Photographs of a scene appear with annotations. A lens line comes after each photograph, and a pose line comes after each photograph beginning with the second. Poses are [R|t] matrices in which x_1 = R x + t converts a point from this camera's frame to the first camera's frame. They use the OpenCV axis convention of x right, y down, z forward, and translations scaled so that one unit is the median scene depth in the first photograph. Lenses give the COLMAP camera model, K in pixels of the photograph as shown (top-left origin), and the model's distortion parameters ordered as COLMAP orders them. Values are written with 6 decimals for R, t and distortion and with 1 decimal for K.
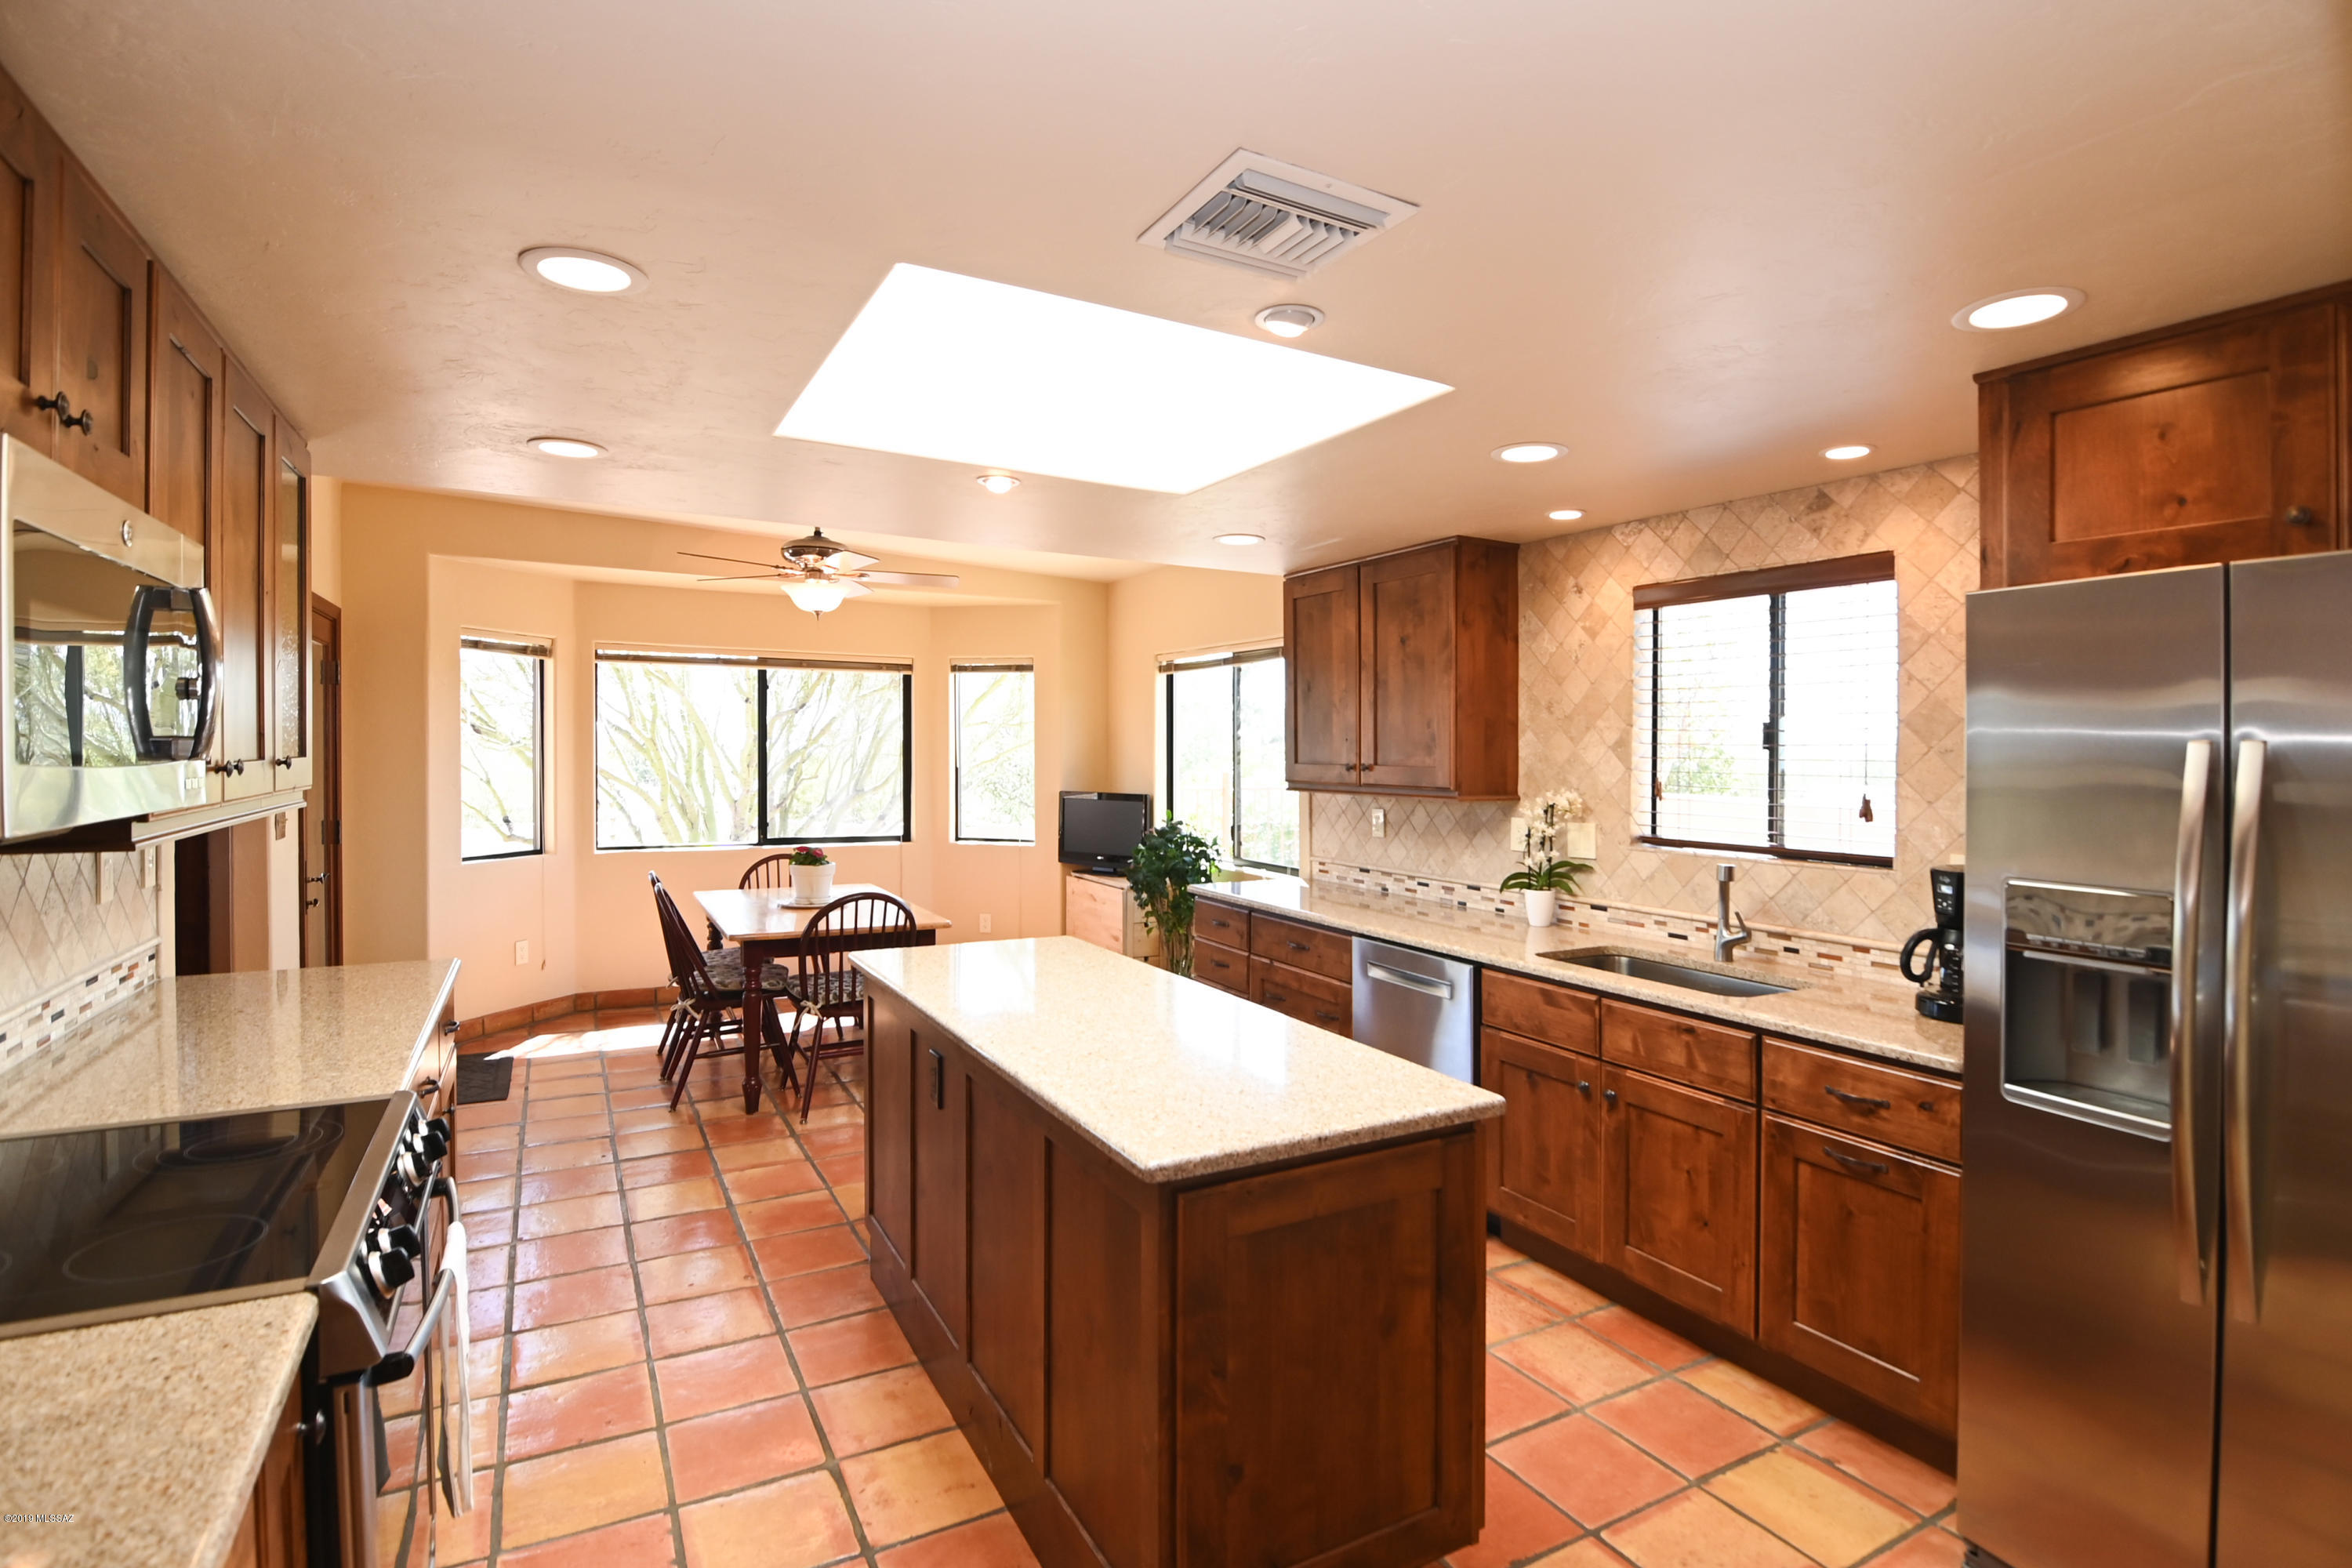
lens RADIAL K [[1139.8, 0, 1202.3], [0, 1139.8, 743.7], [0, 0, 1]] dist [-0.000392, -0.009241]
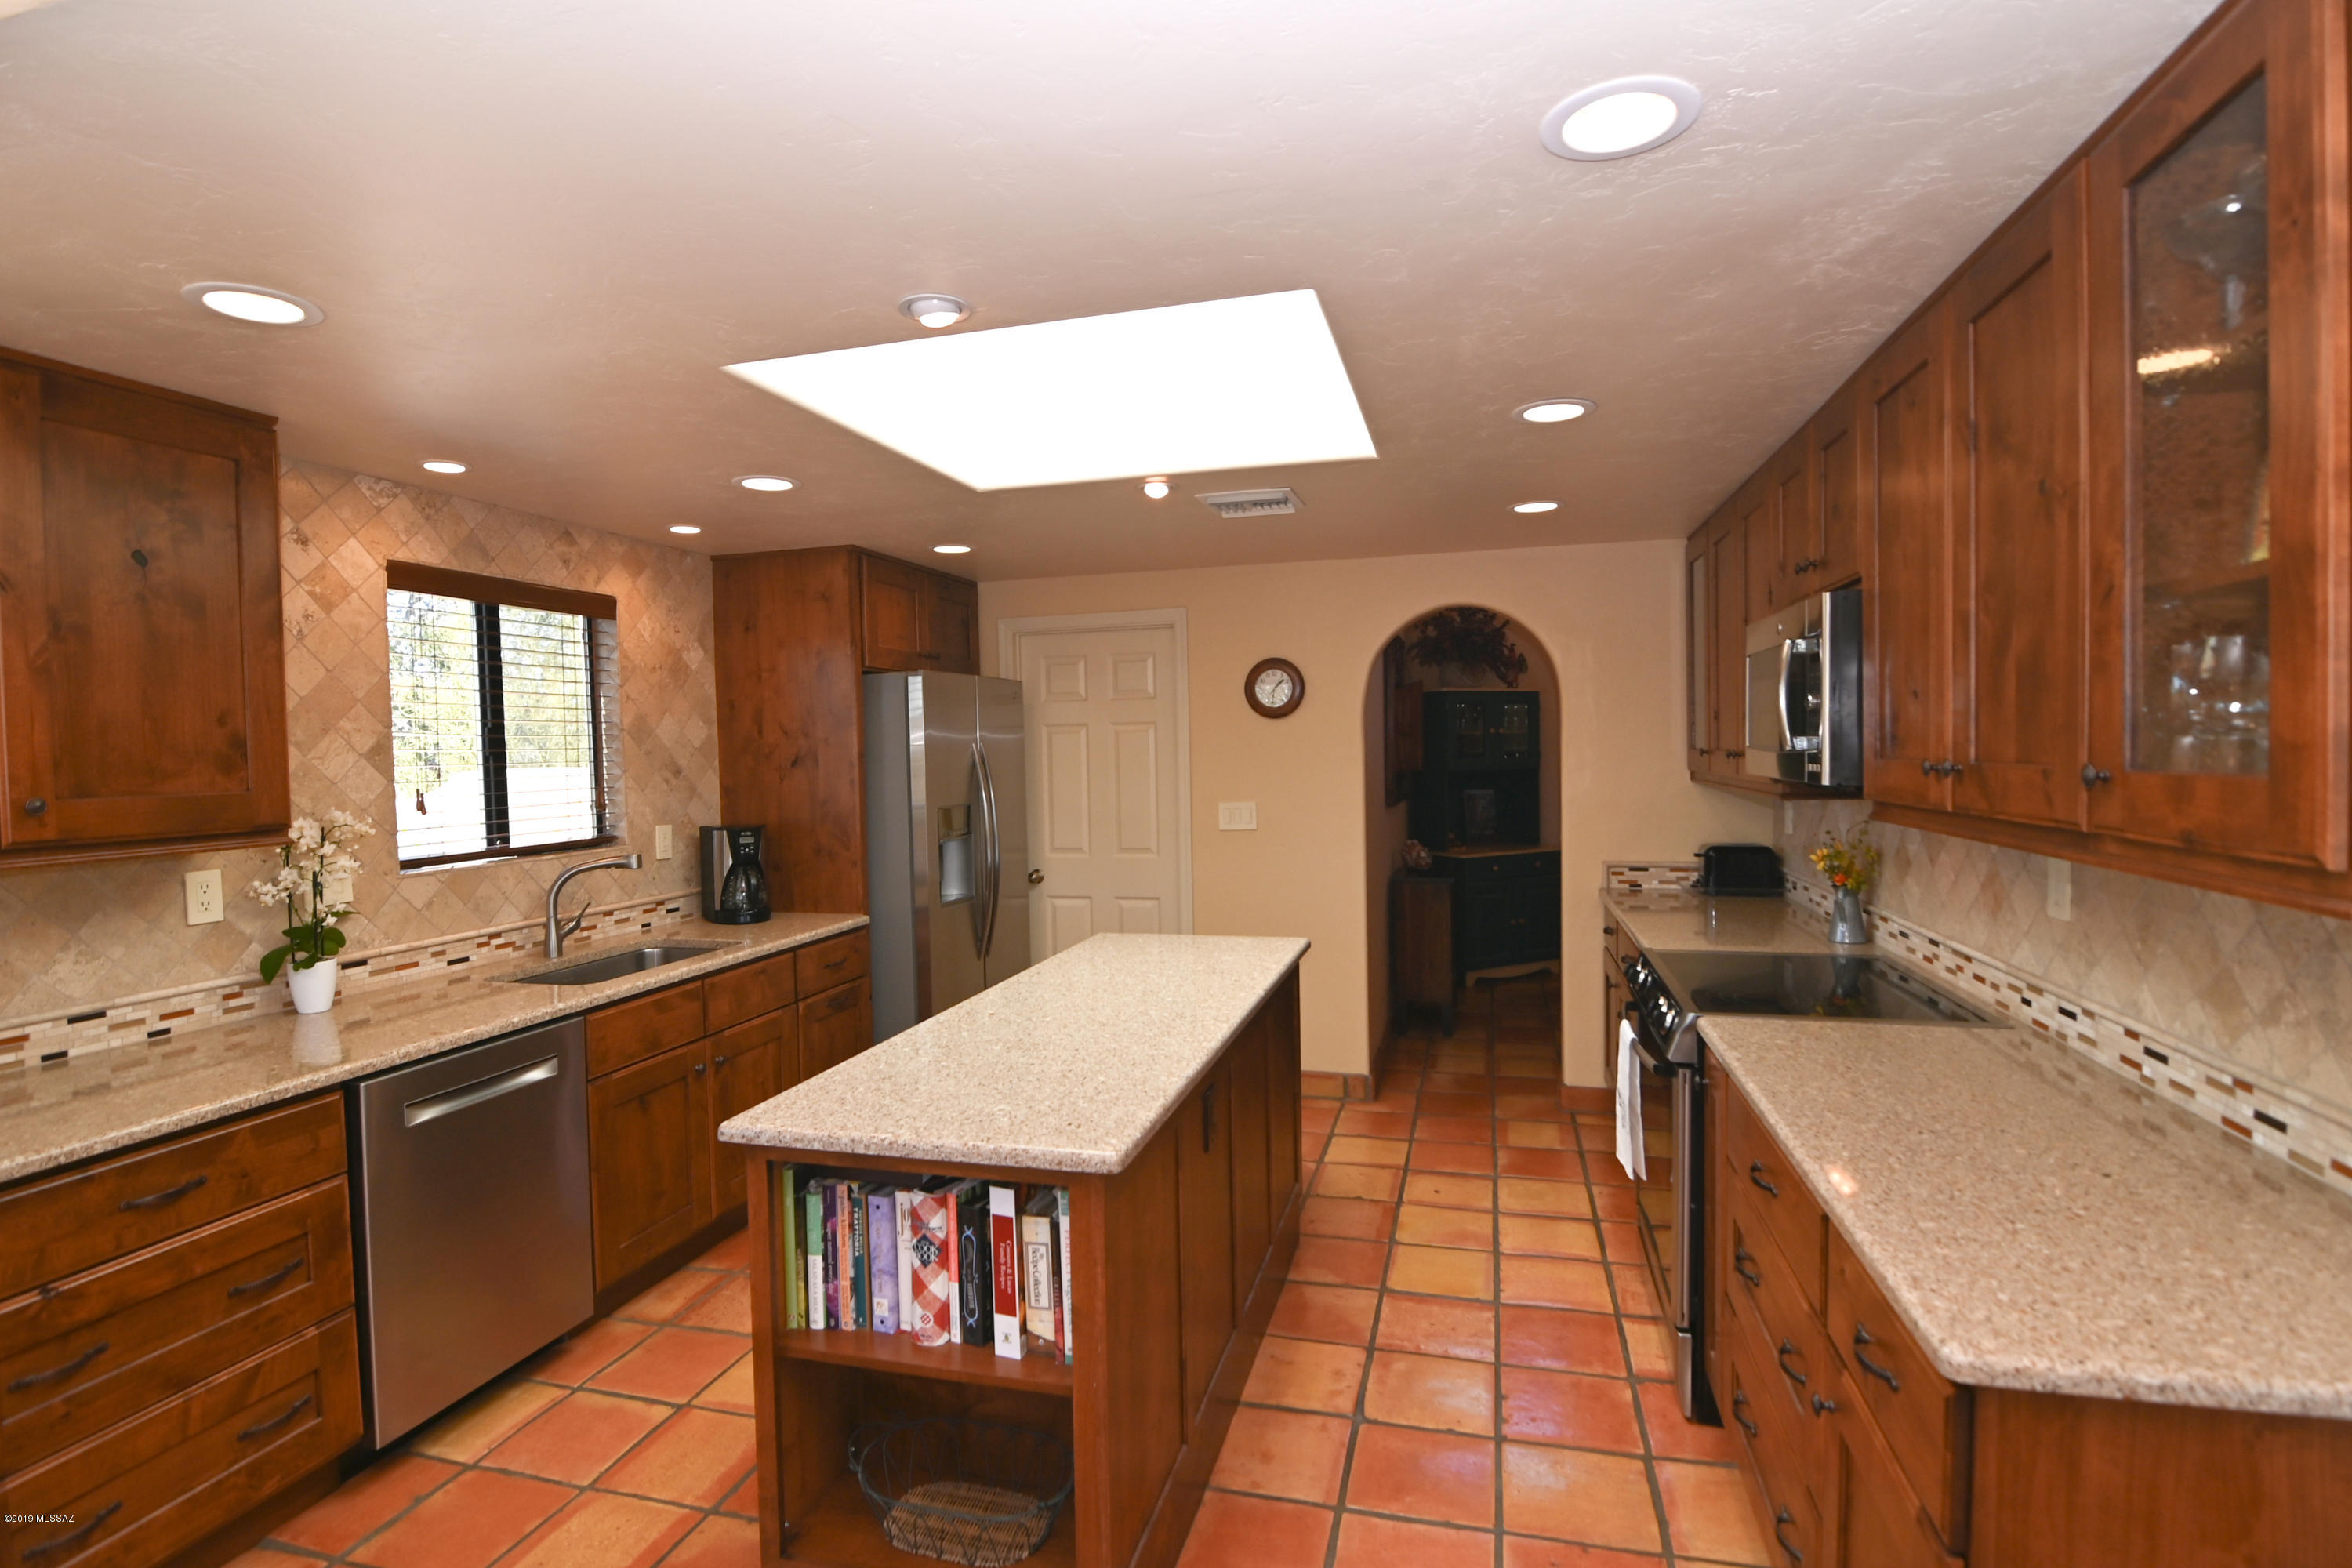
lens RADIAL K [[1133.4, 0, 1183.4], [0, 1133.4, 778.2], [0, 0, 1]] dist [-0.007430, -0.008996]
pose [[-0.710228, -0.016210, 0.703785, -0.605004], [0.010605, 0.999375, 0.033720, -0.001330], [-0.703891, 0.031413, -0.709613, 1.183406]]
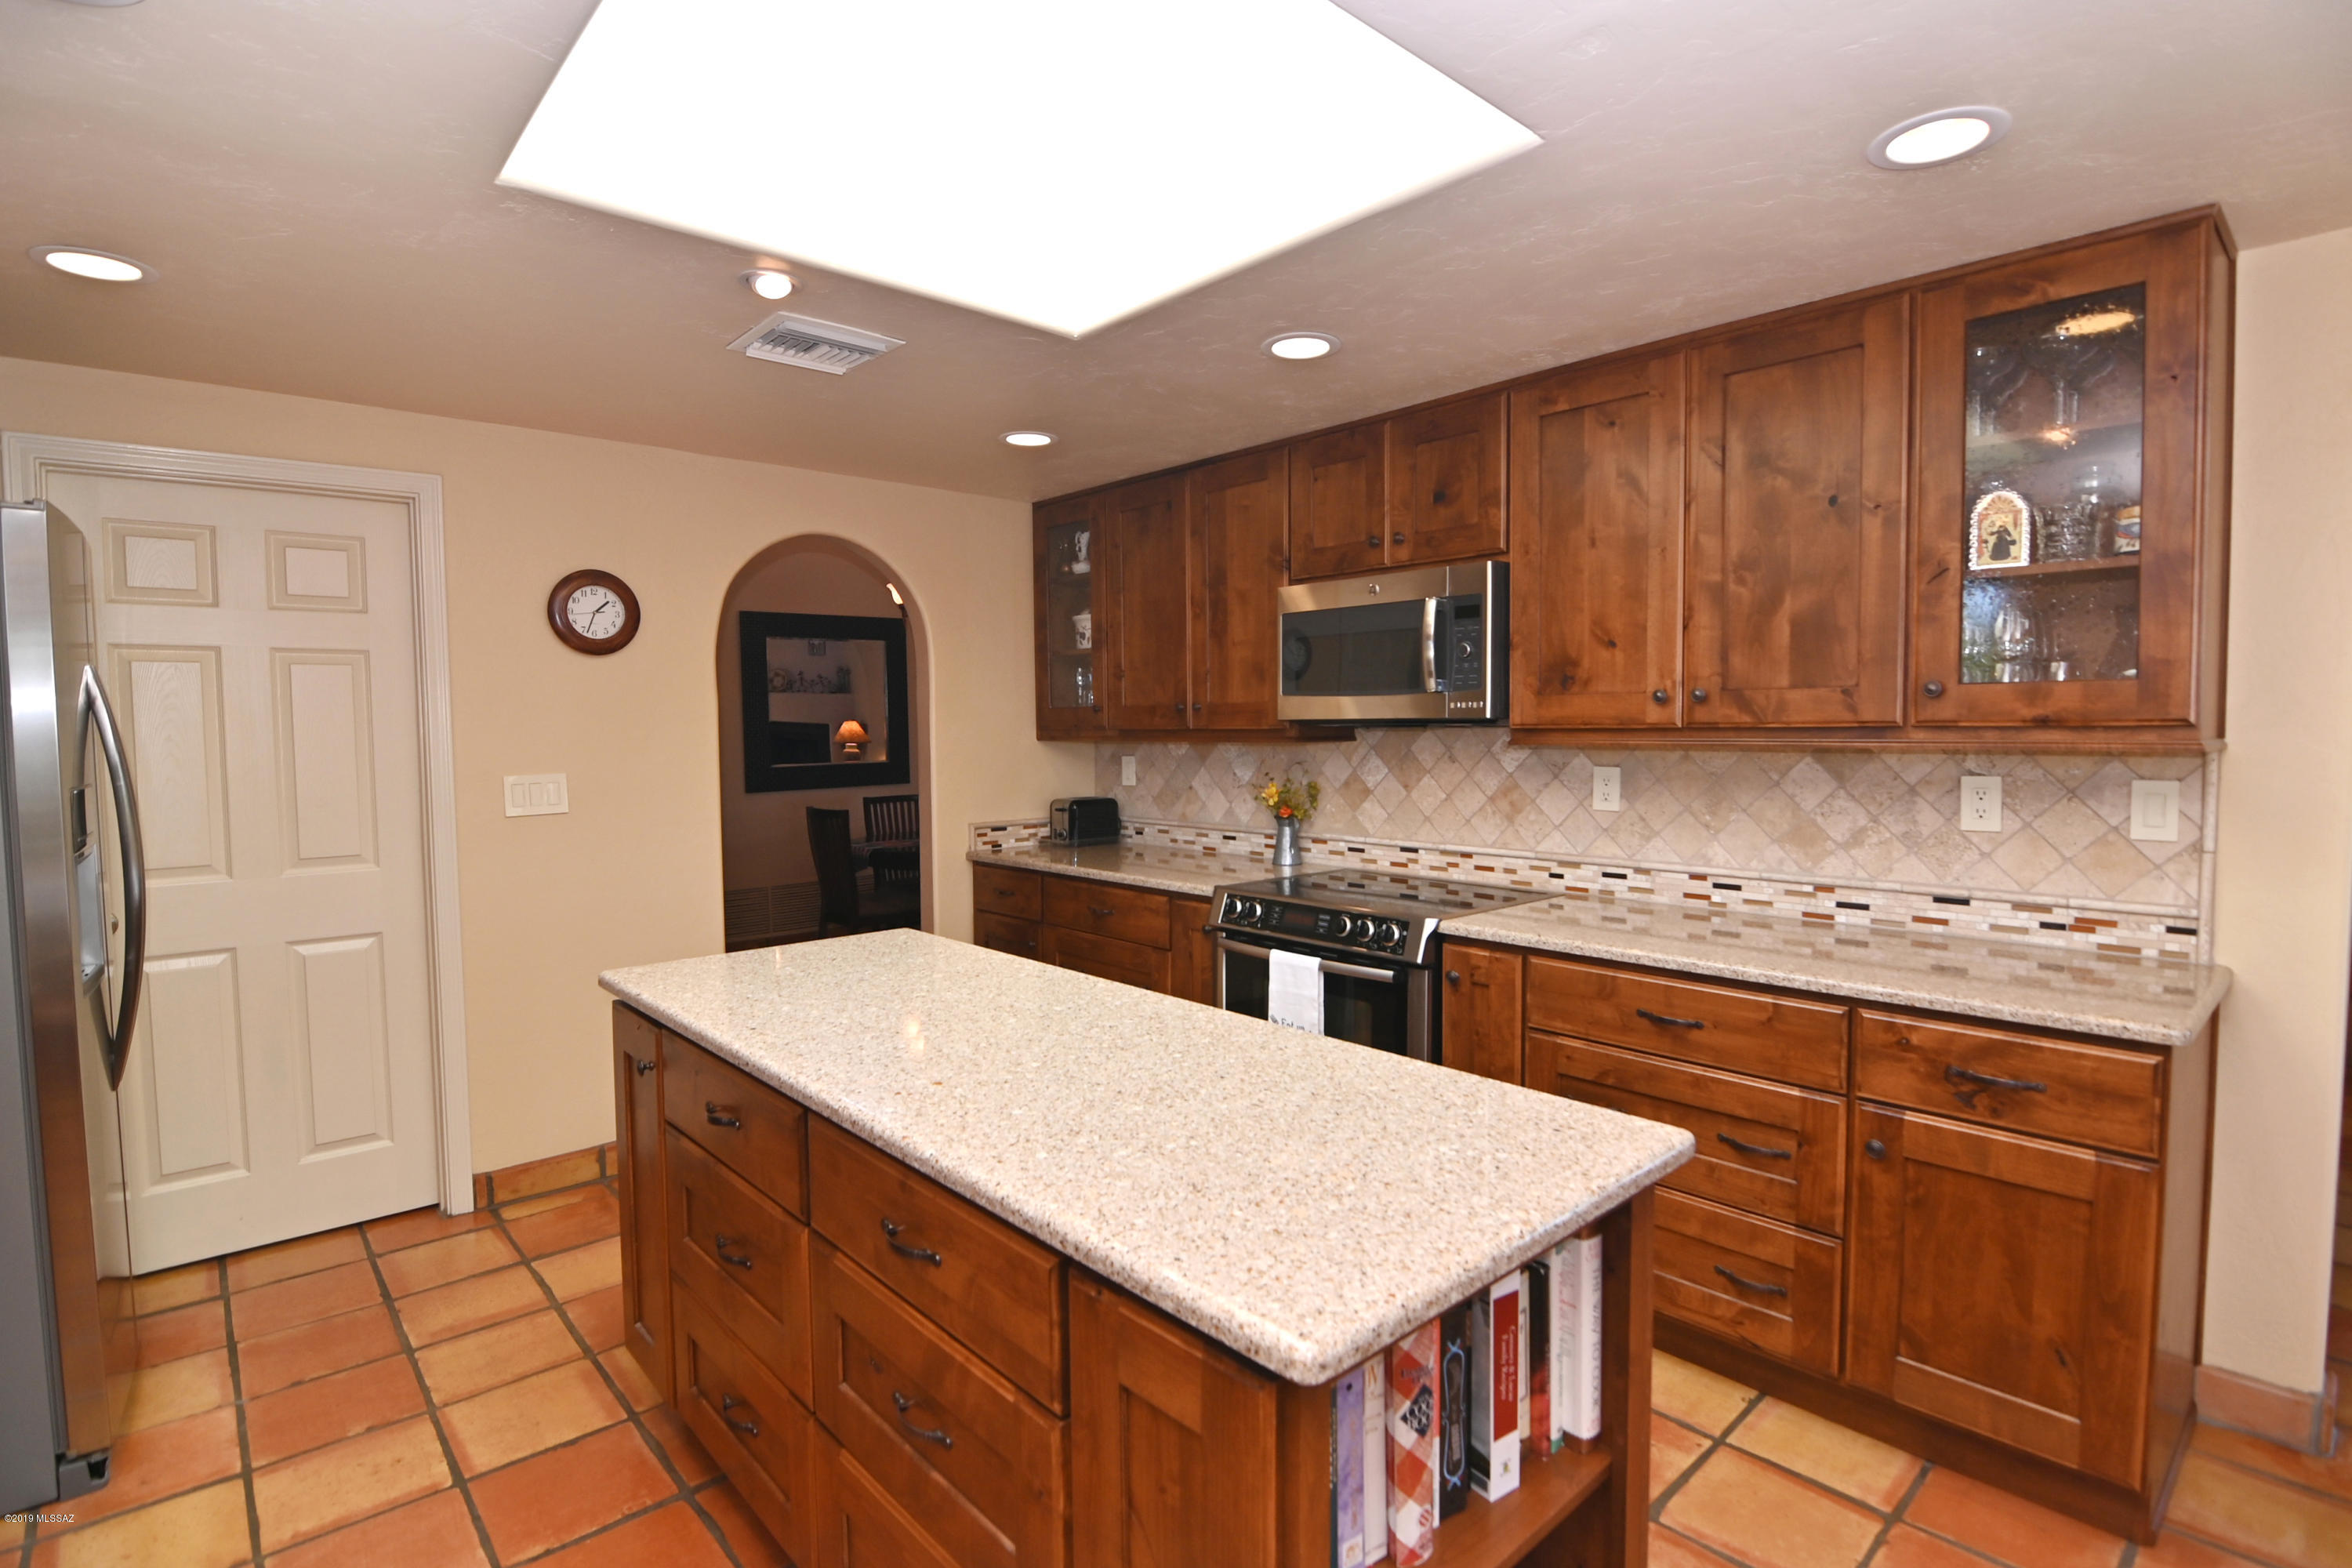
lens RADIAL K [[1133.4, 0, 1183.4], [0, 1133.4, 778.2], [0, 0, 1]] dist [-0.007430, -0.008996]
pose [[-0.975921, 0.010159, -0.217888, -0.034843], [0.000591, 0.999034, 0.043936, 0.034995], [0.218124, 0.042749, -0.974984, 1.198799]]
